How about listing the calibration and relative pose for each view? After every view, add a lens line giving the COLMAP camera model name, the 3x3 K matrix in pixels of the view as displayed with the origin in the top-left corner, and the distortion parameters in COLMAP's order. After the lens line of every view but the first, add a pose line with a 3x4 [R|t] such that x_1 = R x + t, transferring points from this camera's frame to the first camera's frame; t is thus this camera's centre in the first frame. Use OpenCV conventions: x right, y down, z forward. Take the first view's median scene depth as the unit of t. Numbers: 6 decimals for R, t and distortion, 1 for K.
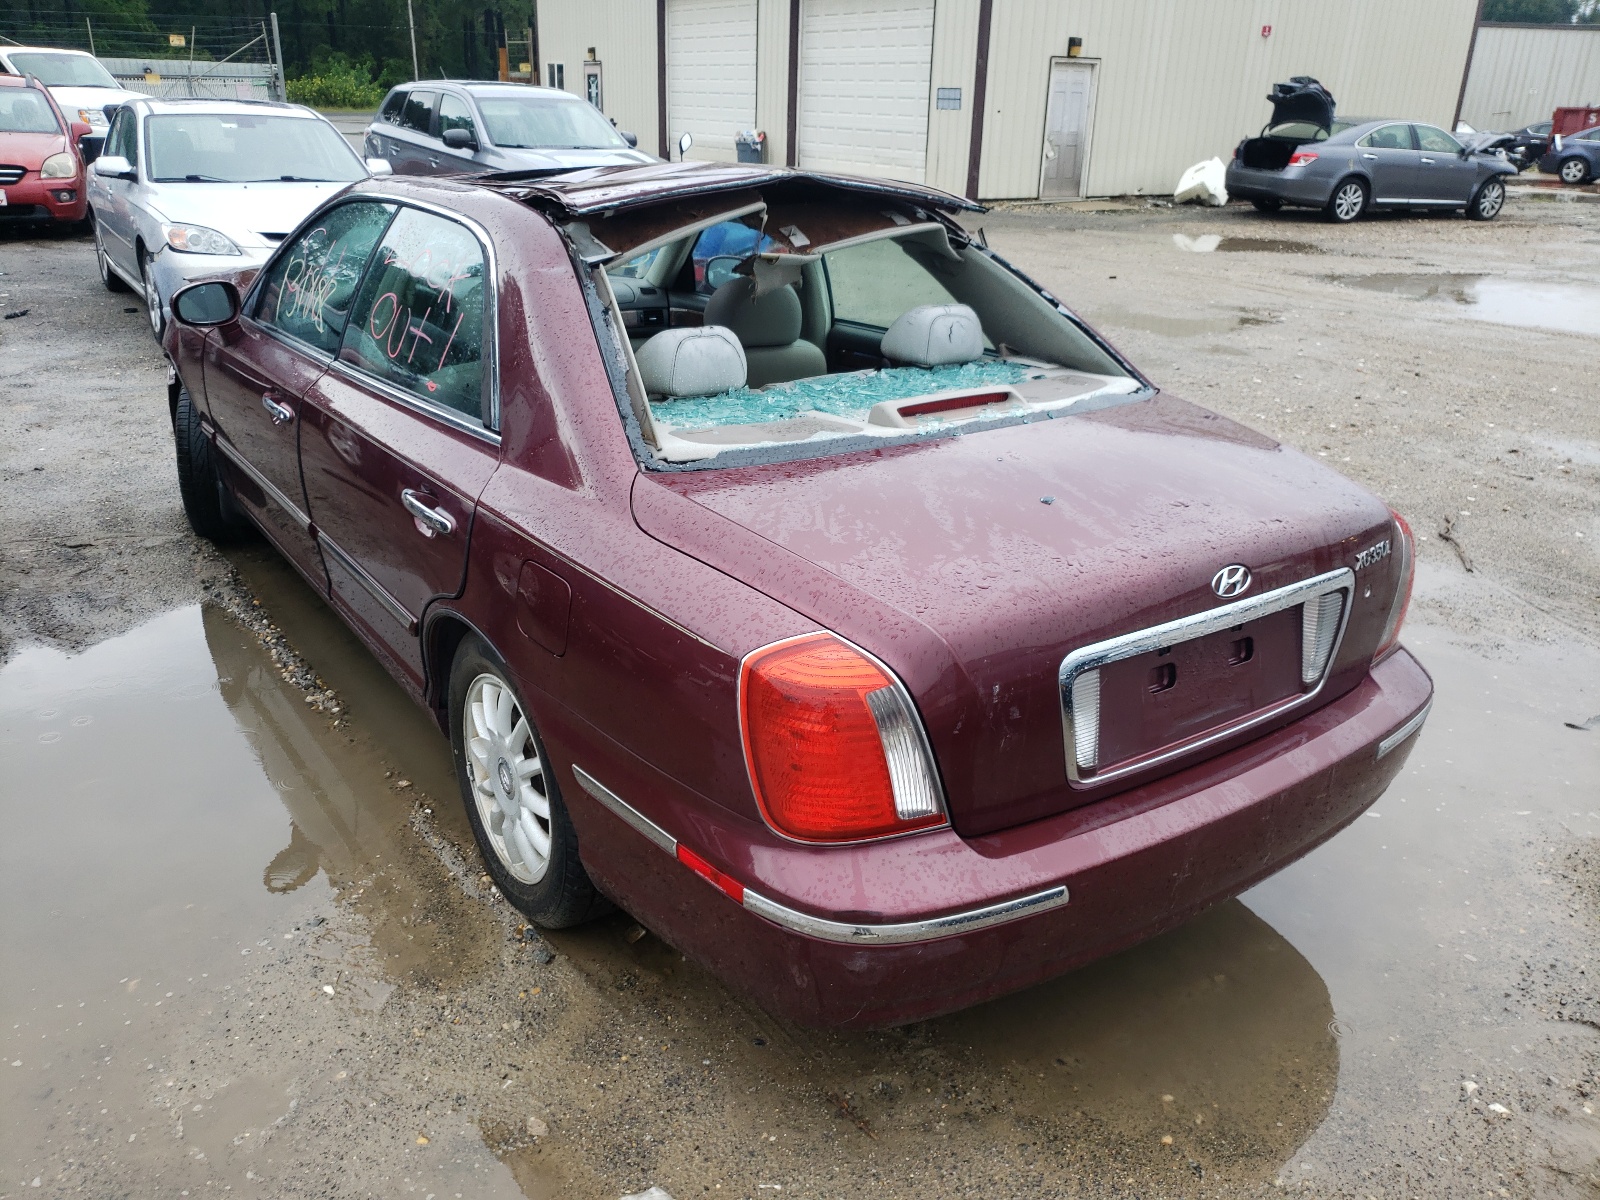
lens RADIAL K [[1243.6, 0, 800.0], [0, 1243.6, 600.0], [0, 0, 1]] dist [-0.021941, 0.066650]
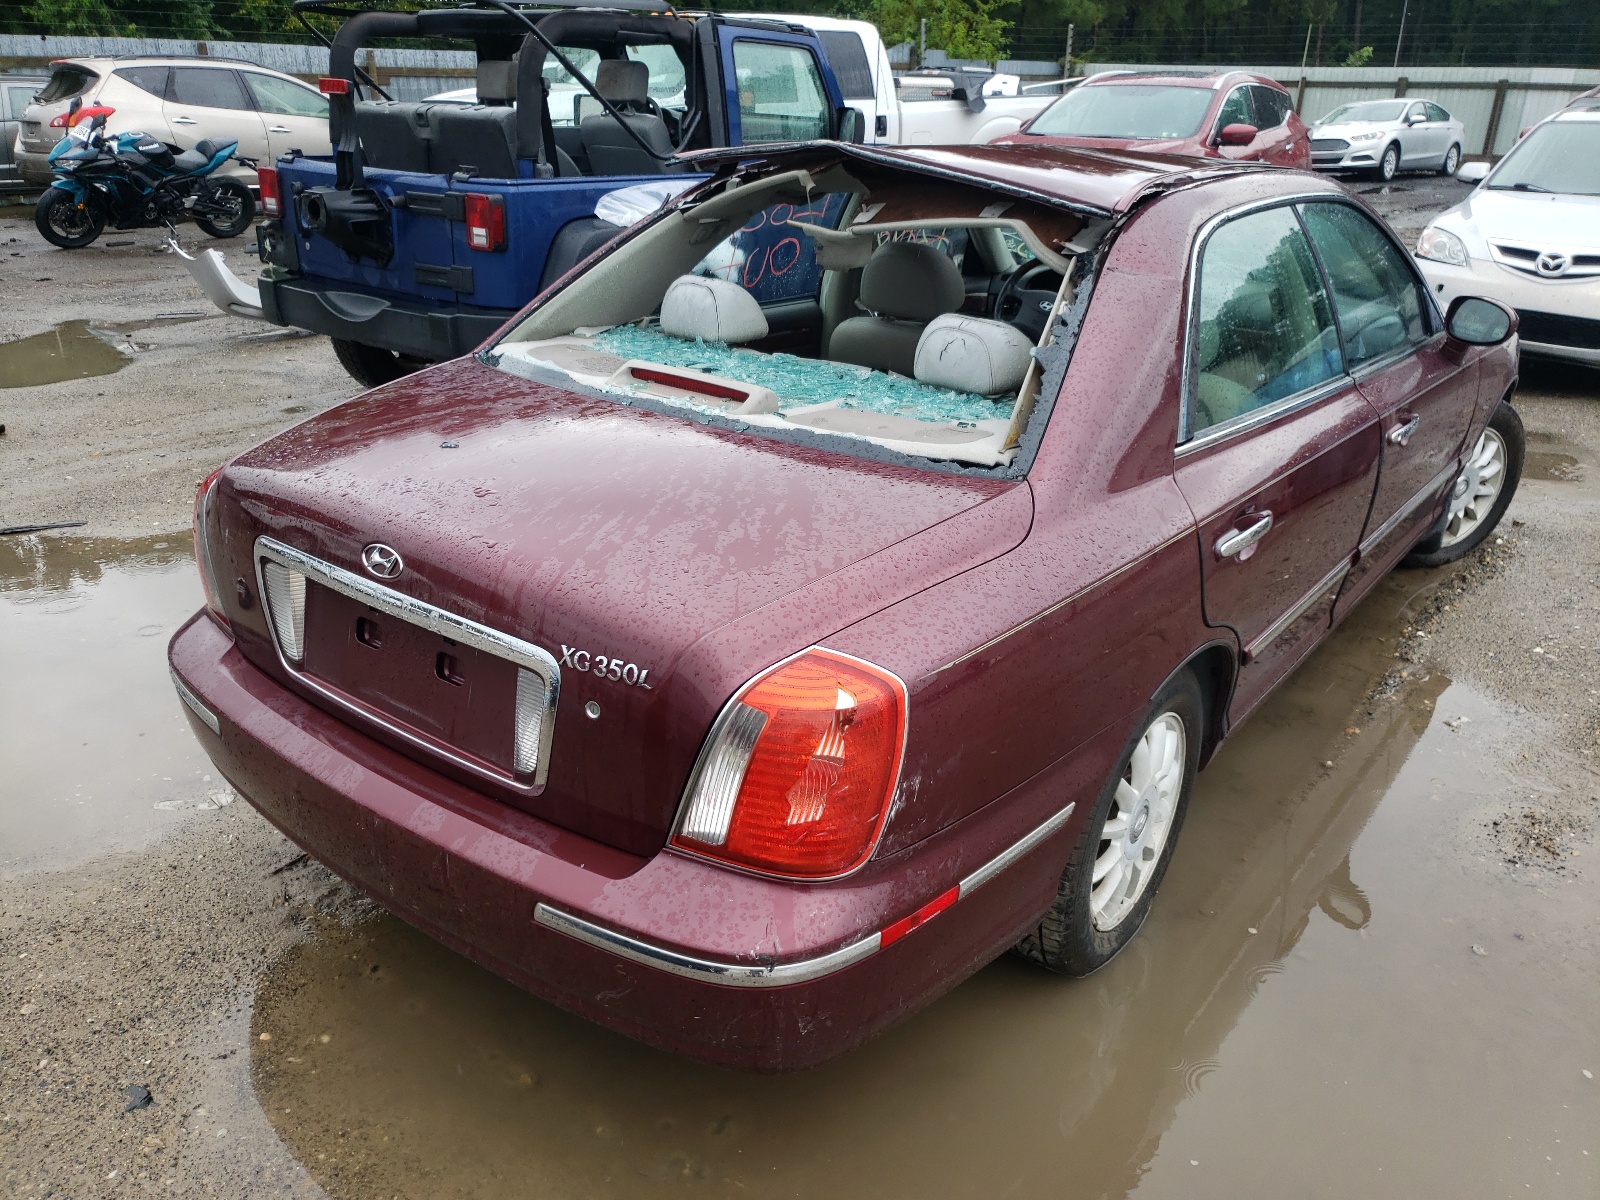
lens RADIAL K [[1243.6, 0, 800.0], [0, 1243.6, 600.0], [0, 0, 1]] dist [-0.021941, 0.066650]
pose [[0.380341, 0.377529, -0.844282, 1.029674], [-0.394869, 0.891789, 0.220887, -0.258856], [0.836313, 0.249368, 0.488258, 0.671305]]
